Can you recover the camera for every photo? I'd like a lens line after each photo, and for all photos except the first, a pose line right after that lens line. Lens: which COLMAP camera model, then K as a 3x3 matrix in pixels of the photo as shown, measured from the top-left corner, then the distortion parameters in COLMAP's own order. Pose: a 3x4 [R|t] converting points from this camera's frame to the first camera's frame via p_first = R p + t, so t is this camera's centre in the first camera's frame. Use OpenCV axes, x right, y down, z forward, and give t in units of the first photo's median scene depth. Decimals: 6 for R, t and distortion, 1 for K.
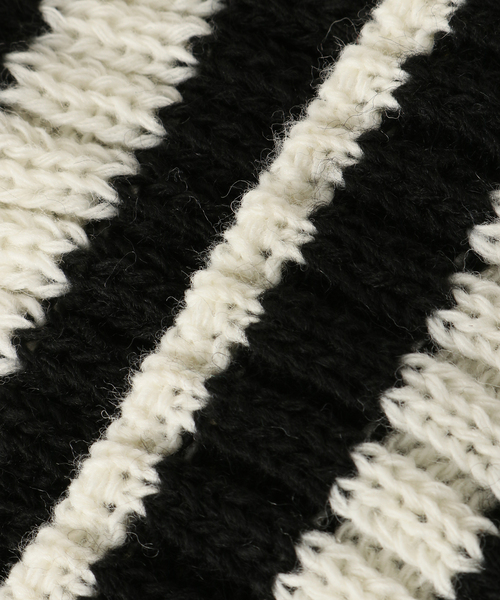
lens RADIAL K [[1601.0, 0, 250.2], [0, 1601.0, 300.2], [0, 0, 1]] dist [0.019475, 0.000000]
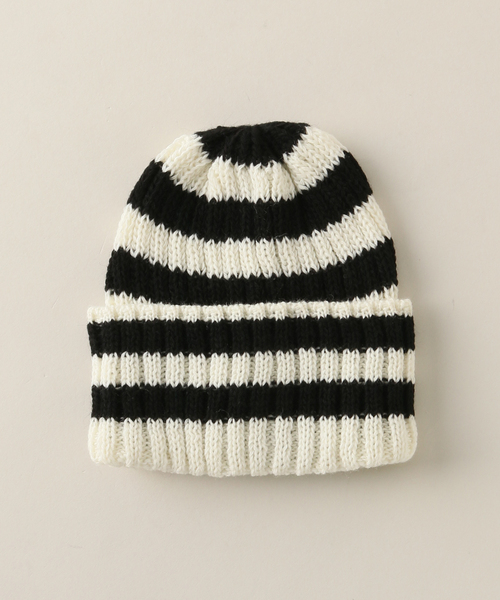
lens RADIAL K [[581.2, 0, 250.0], [0, 581.2, 300.3], [0, 0, 1]] dist [-0.048318, 0.000000]
pose [[0.545469, 0.835328, -0.068485, 0.056221], [-0.819542, 0.548701, 0.165159, -0.269751], [0.175540, -0.033962, 0.983886, -0.660109]]
